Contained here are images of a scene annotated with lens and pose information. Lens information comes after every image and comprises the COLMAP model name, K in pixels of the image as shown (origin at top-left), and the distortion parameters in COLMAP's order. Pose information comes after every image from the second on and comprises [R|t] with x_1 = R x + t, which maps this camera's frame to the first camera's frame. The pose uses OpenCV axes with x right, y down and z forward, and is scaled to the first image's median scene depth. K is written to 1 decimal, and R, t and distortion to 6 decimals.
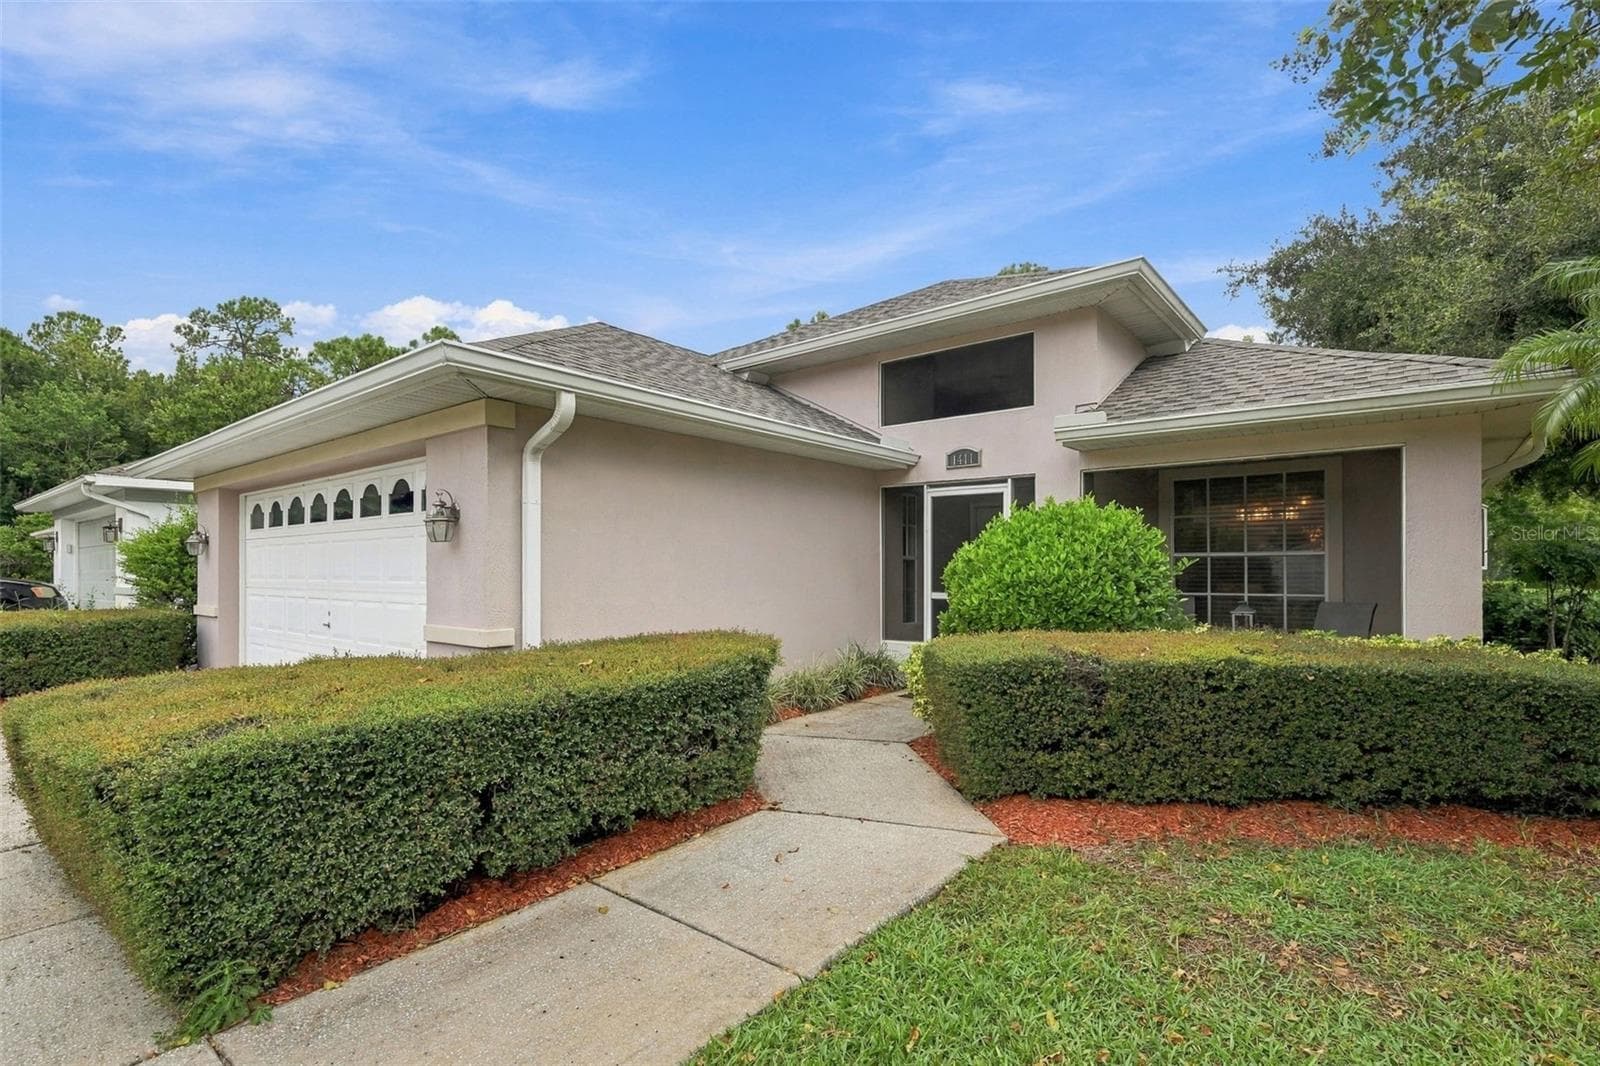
lens RADIAL K [[745.7, 0, 809.0], [0, 745.7, 553.4], [0, 0, 1]] dist [0.002074, 0.000273]
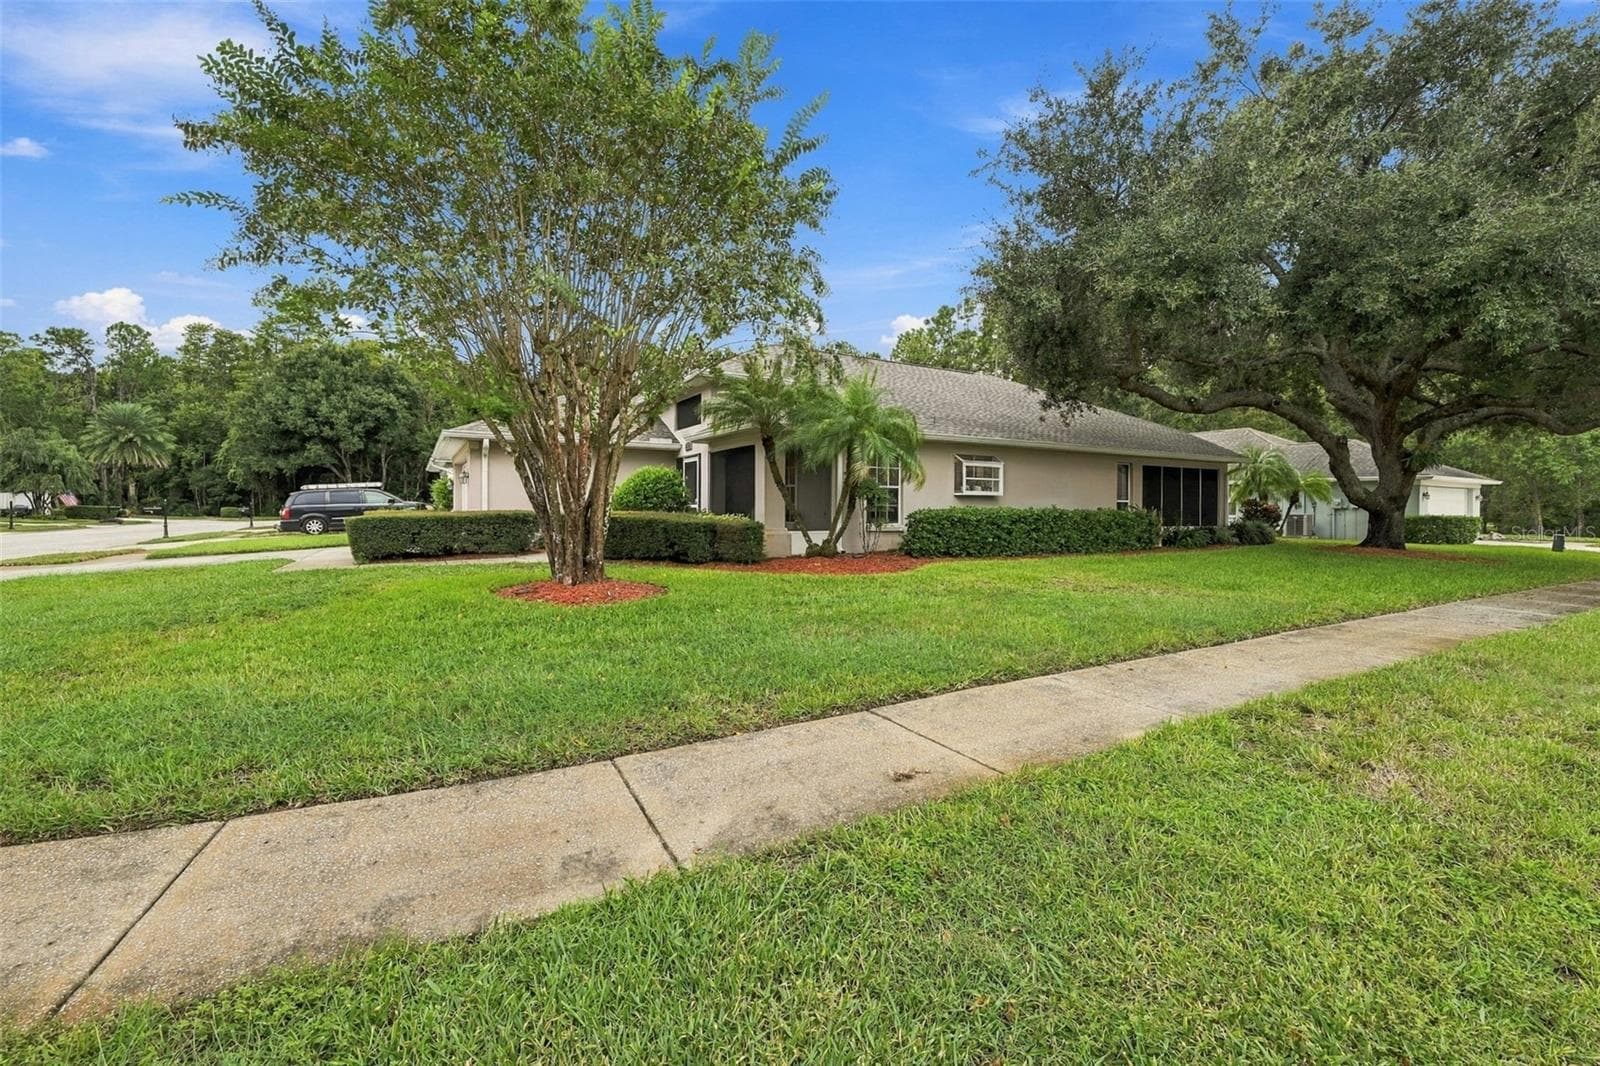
lens RADIAL K [[667.1, 0, 801.7], [0, 667.1, 507.1], [0, 0, 1]] dist [0.000625, 0.000060]
pose [[0.932999, 0.006974, -0.359812, 1.273489], [-0.001848, 0.999892, 0.014590, 0.029844], [0.359875, -0.012948, 0.932911, -0.778409]]
